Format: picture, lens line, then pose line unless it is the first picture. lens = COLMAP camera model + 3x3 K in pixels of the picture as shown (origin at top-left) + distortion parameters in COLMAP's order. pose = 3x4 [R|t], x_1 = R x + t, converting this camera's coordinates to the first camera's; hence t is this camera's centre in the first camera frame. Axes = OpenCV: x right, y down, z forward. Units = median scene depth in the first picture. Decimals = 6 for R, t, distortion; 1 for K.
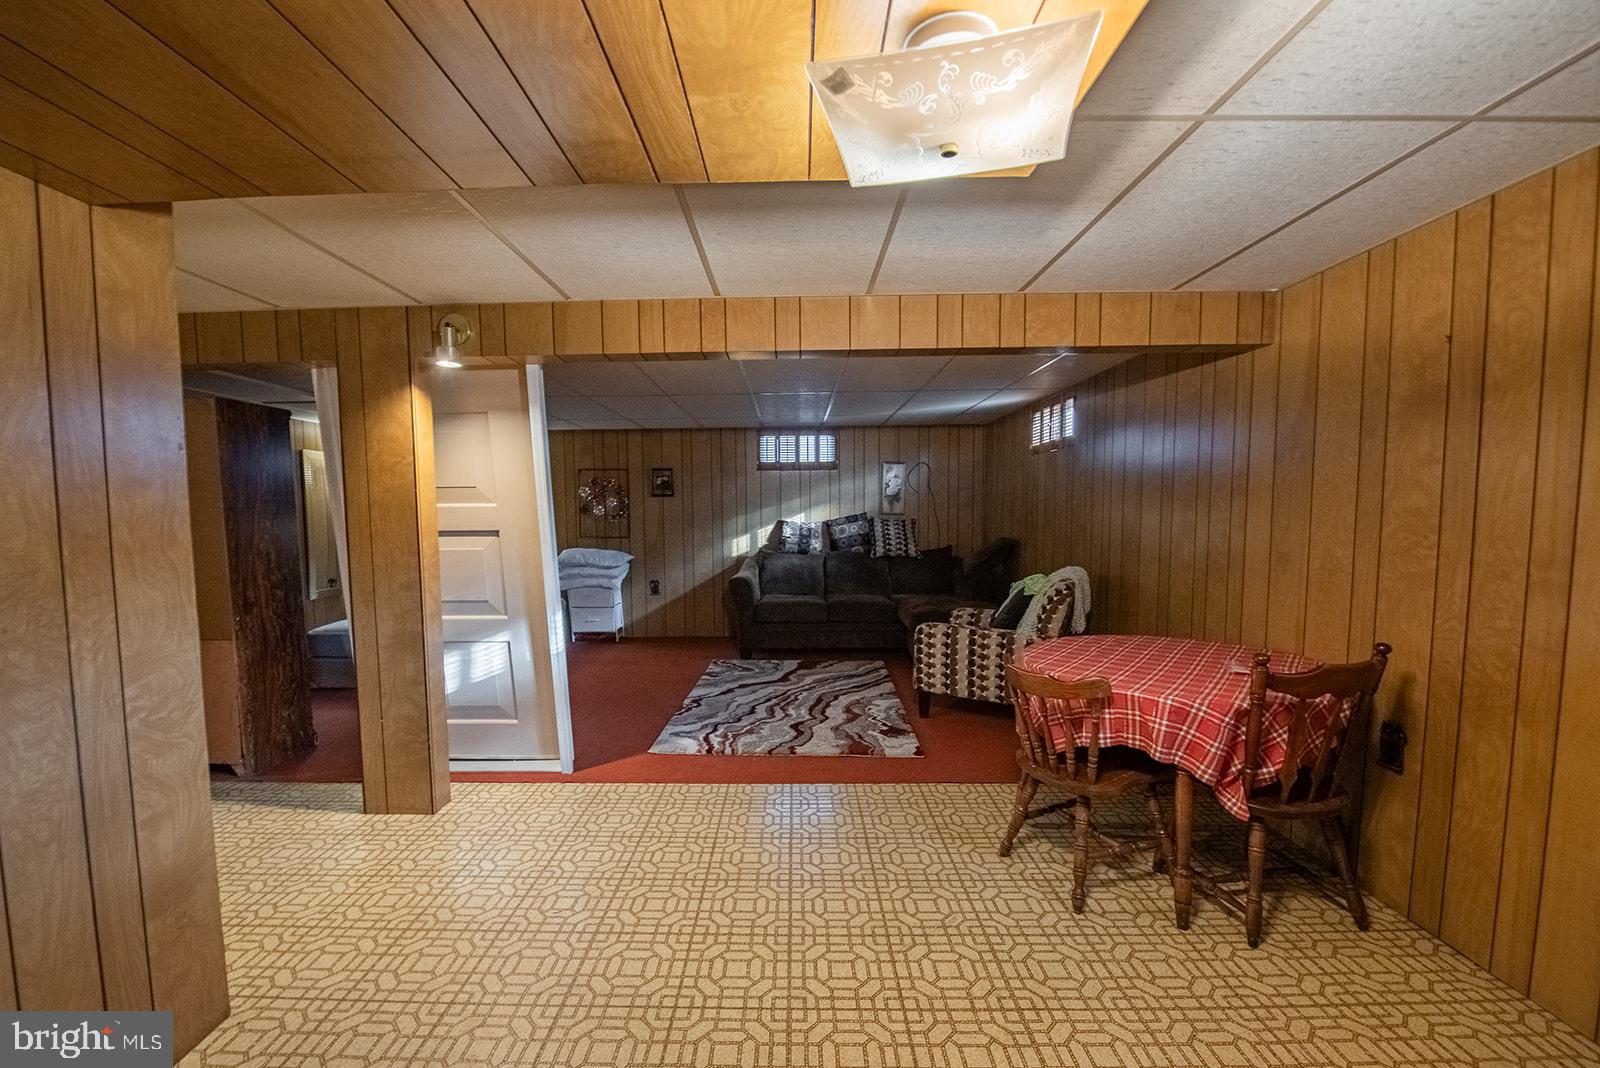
lens RADIAL K [[652.8, 0, 780.6], [0, 652.8, 560.7], [0, 0, 1]] dist [-0.018299, -0.000629]
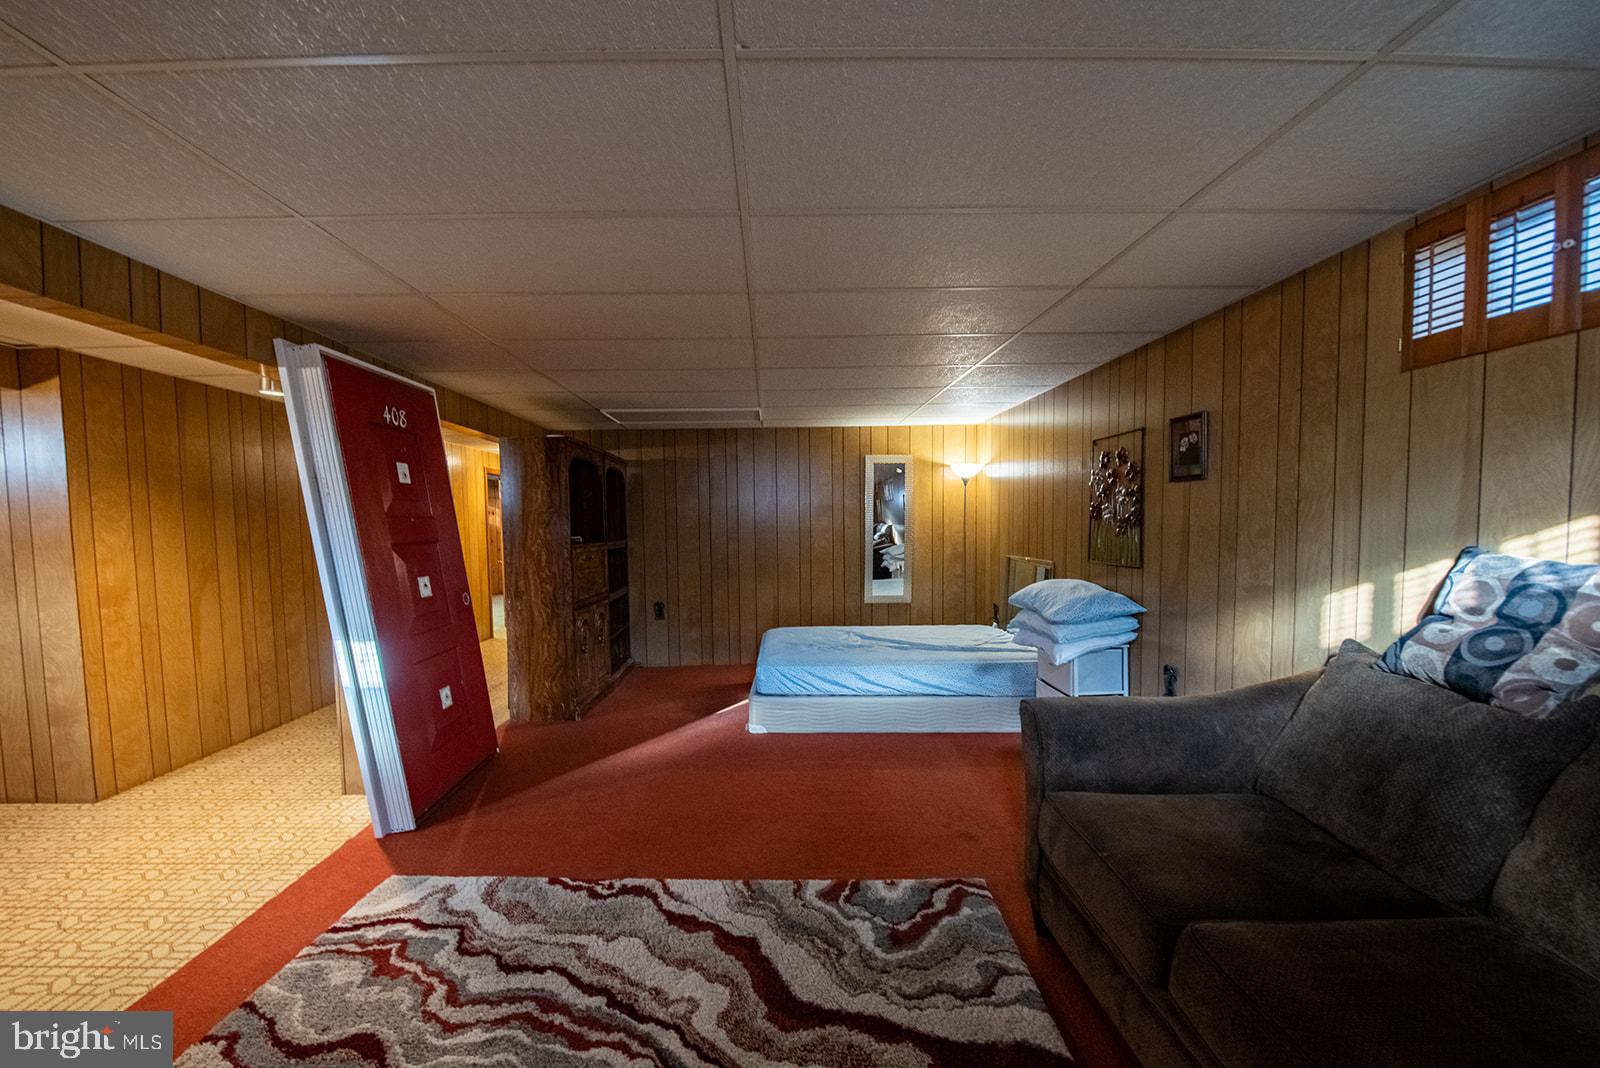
lens RADIAL K [[652.8, 0, 780.6], [0, 652.8, 560.7], [0, 0, 1]] dist [-0.018299, -0.000629]
pose [[0.028346, 0.069493, -0.997180, 0.408245], [-0.062223, 0.995769, 0.067626, -0.096518], [0.997660, 0.060131, 0.032550, 1.206345]]
